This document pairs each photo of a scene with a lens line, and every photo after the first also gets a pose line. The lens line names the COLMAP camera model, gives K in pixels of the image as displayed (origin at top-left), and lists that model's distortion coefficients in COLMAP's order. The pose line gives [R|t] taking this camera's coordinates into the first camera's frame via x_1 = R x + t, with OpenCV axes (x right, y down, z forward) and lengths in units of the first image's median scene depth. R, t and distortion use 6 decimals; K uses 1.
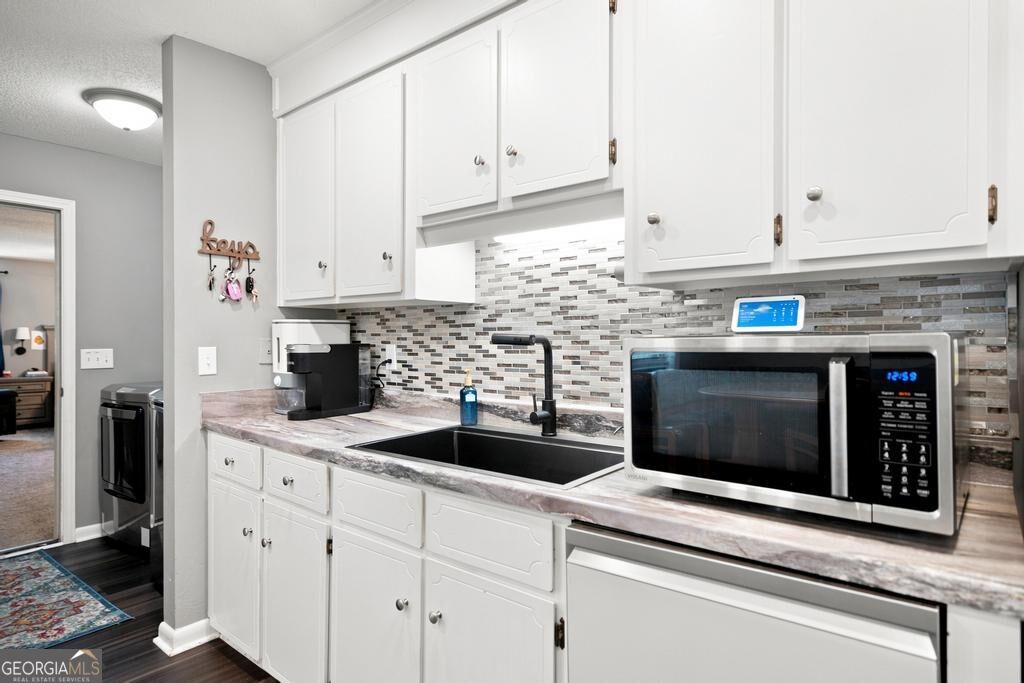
lens RADIAL K [[573.0, 0, 513.8], [0, 573.0, 344.0], [0, 0, 1]] dist [0.001522, 0.001415]
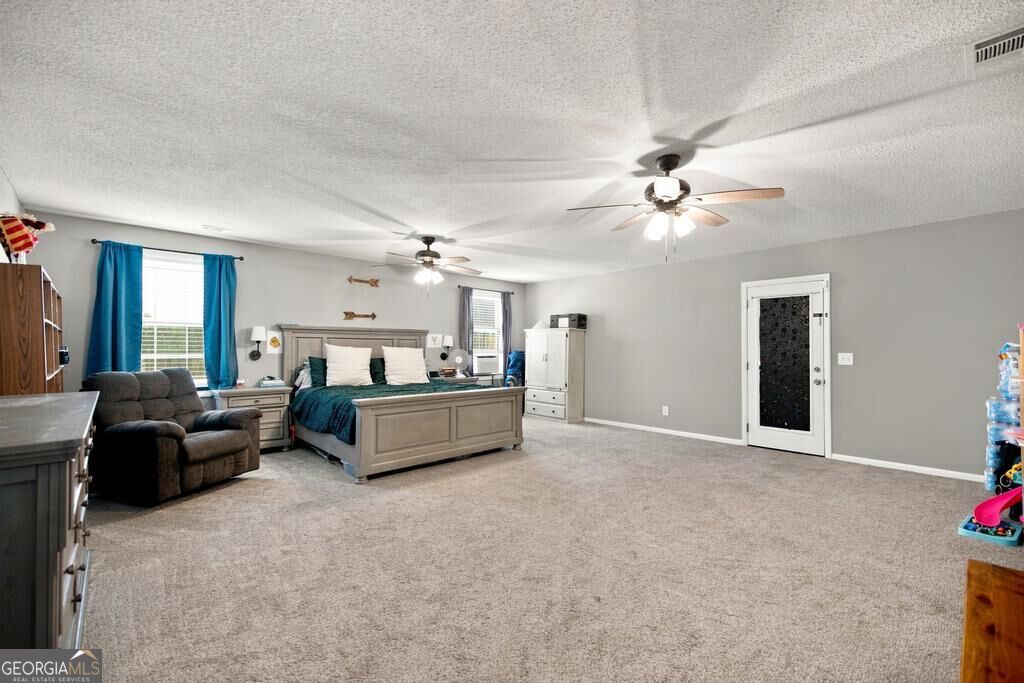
lens RADIAL K [[441.9, 0, 512.5], [0, 441.9, 345.6], [0, 0, 1]] dist [0.005151, -0.000363]
pose [[0.992332, 0.003649, -0.123549, -0.851117], [-0.005411, 0.999888, -0.013930, 0.010347], [0.123484, 0.014492, 0.992241, 0.853736]]
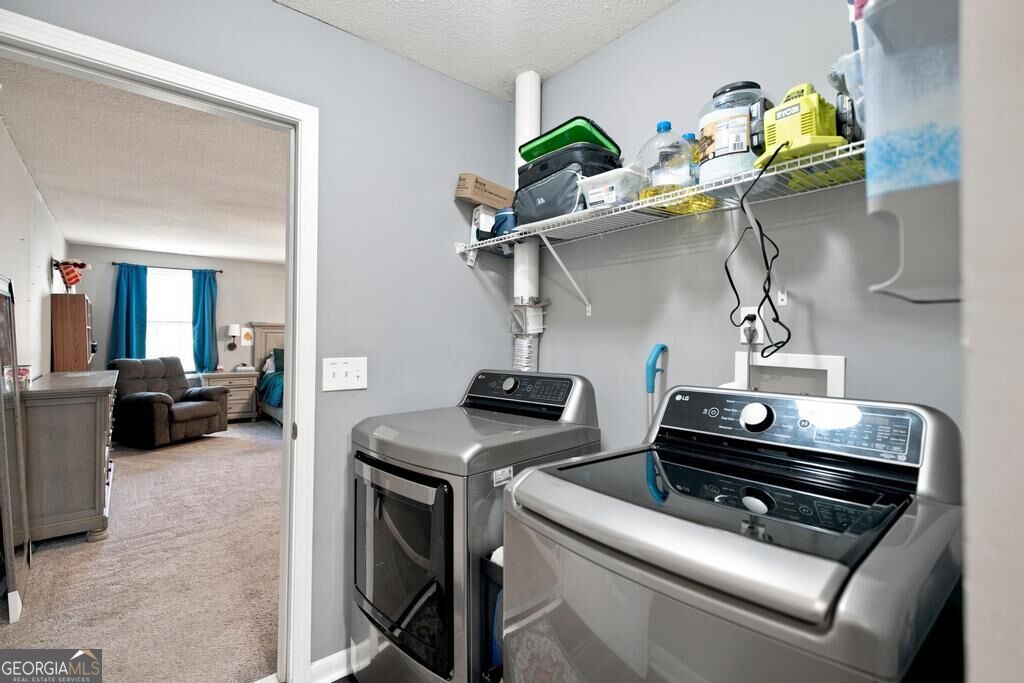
lens RADIAL K [[479.8, 0, 509.8], [0, 479.8, 336.8], [0, 0, 1]] dist [-0.001657, 0.001362]
pose [[0.983014, 0.010795, -0.183212, -0.417174], [-0.012669, 0.999879, -0.009057, -0.009160], [0.183092, 0.011224, 0.983032, 0.482263]]
